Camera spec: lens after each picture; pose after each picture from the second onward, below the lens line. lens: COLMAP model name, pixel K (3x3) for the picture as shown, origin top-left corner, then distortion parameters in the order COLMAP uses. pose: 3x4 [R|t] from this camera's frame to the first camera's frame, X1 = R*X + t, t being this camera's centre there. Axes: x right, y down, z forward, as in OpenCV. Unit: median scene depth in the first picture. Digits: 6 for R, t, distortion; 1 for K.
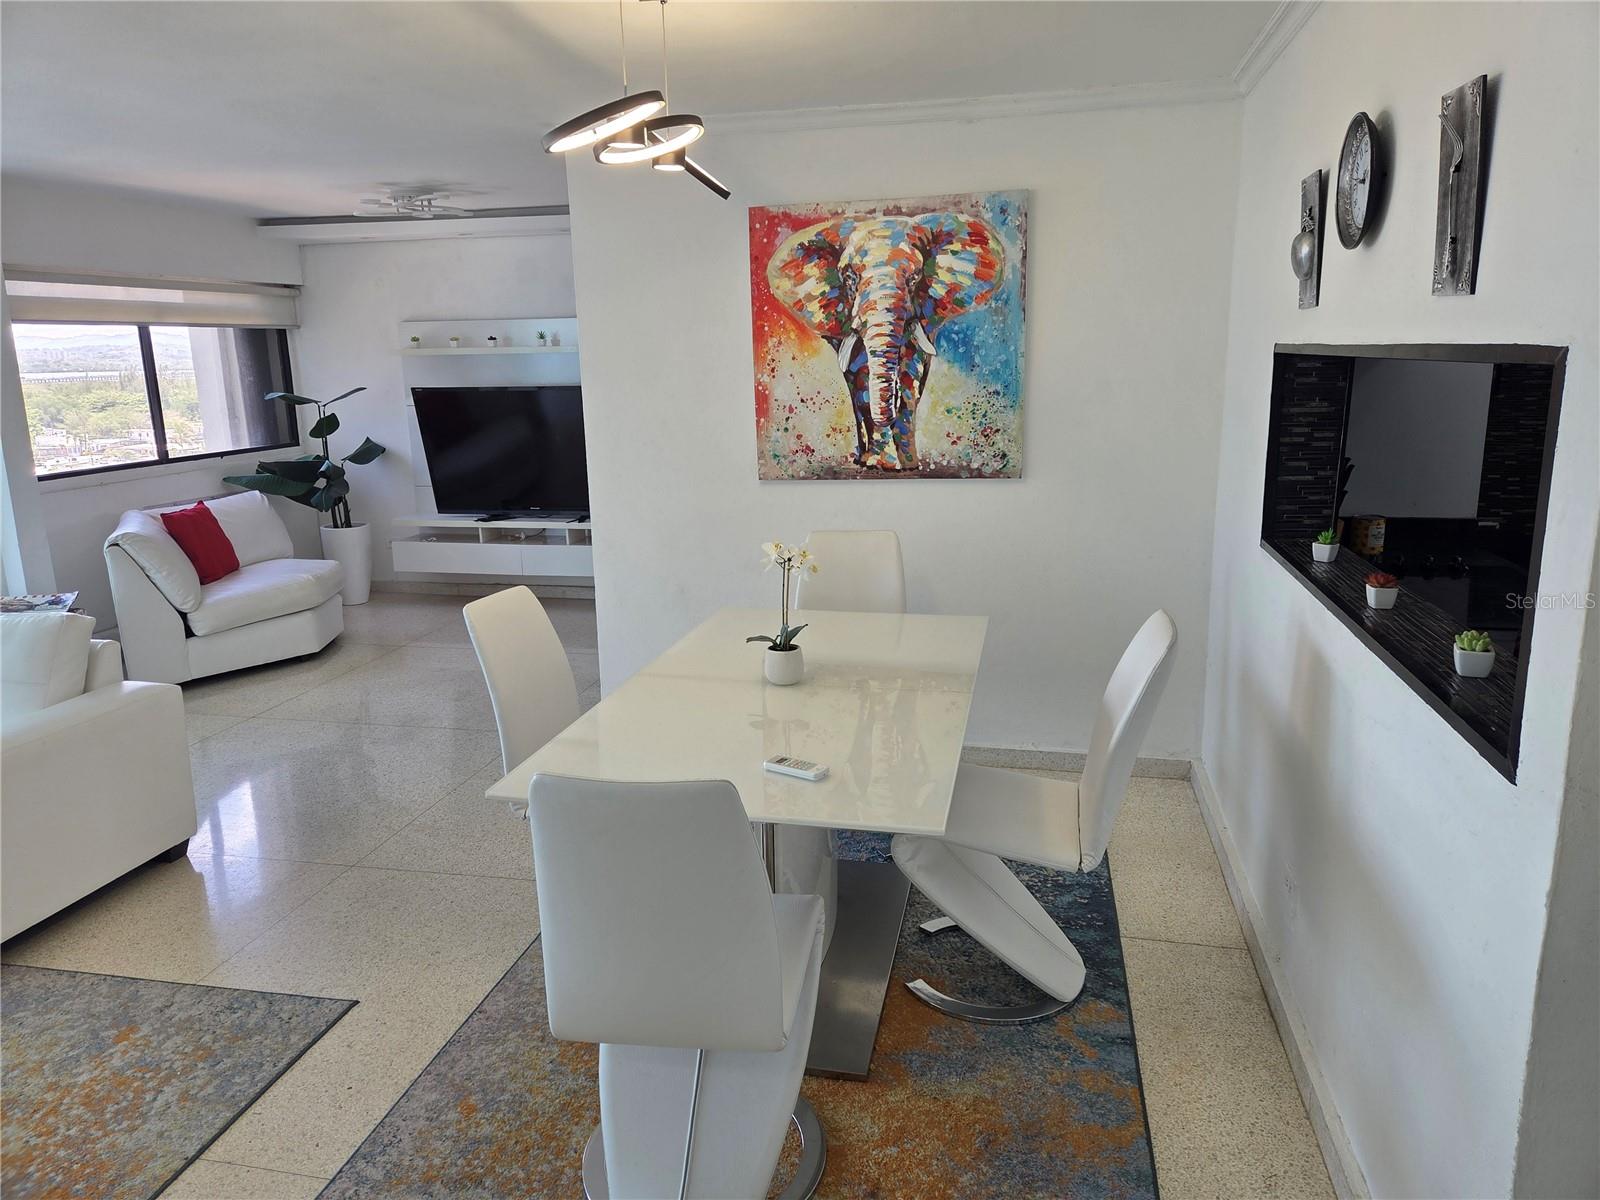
lens RADIAL K [[1072.7, 0, 805.3], [0, 1072.7, 586.2], [0, 0, 1]] dist [0.052069, -0.030440]
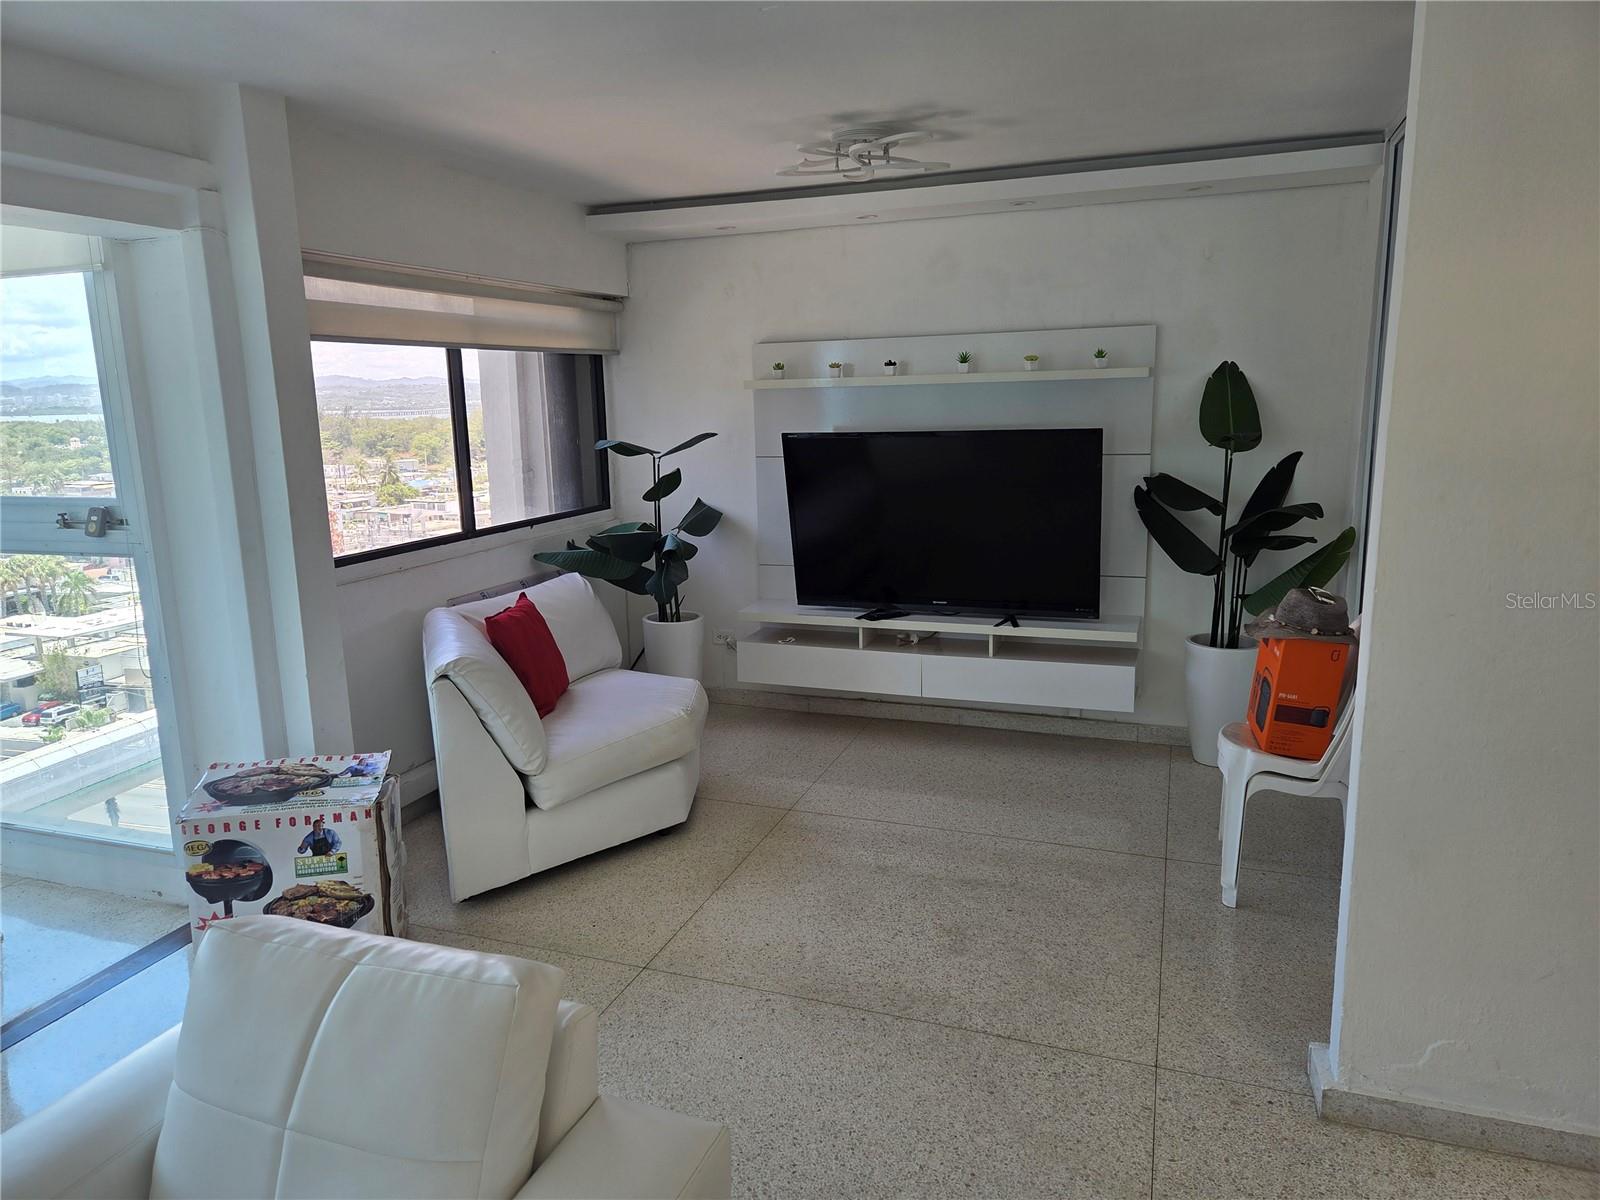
lens RADIAL K [[1072.7, 0, 800.3], [0, 1072.7, 606.0], [0, 0, 1]] dist [0.052069, -0.030440]
pose [[0.991899, 0.026574, -0.124217, -0.258873], [-0.028685, 0.999472, -0.015234, -0.057815], [0.123746, 0.018674, 0.992138, 0.292276]]
